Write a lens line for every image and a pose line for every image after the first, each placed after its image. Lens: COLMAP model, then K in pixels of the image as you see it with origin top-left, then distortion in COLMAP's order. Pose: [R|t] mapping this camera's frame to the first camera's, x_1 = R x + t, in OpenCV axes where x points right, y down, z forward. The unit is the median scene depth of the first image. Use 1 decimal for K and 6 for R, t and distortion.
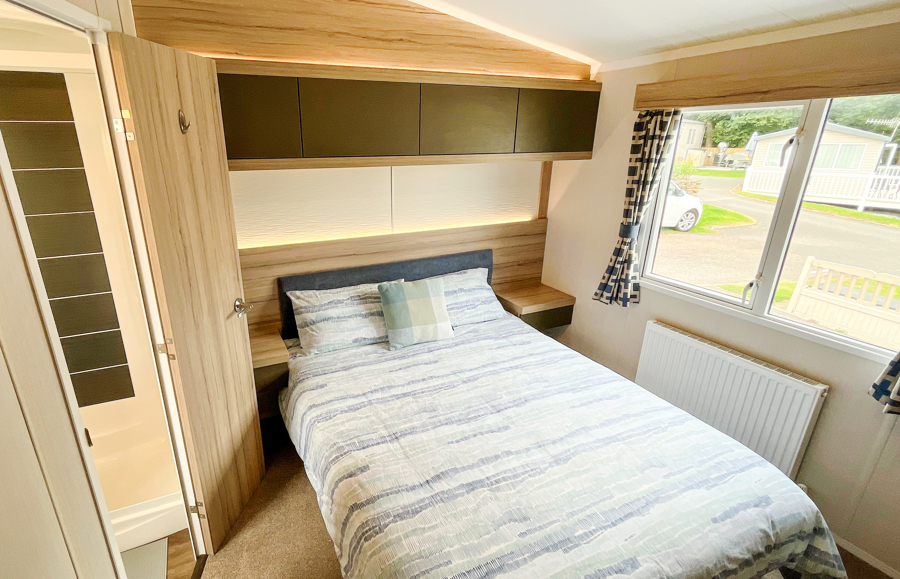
lens RADIAL K [[437.1, 0, 477.9], [0, 437.1, 289.4], [0, 0, 1]] dist [-0.004275, -0.000843]
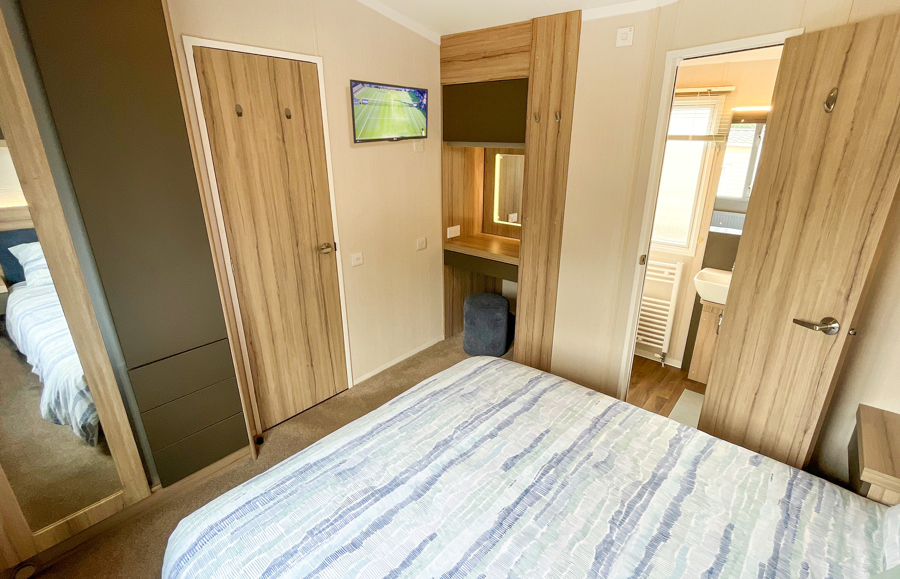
lens RADIAL K [[429.5, 0, 481.2], [0, 429.5, 284.5], [0, 0, 1]] dist [-0.000471, 0.000098]
pose [[-0.948283, 0.095994, -0.302565, 0.364413], [-0.109737, 0.795266, 0.596246, -0.521265], [0.297856, 0.598612, -0.743603, 1.511534]]
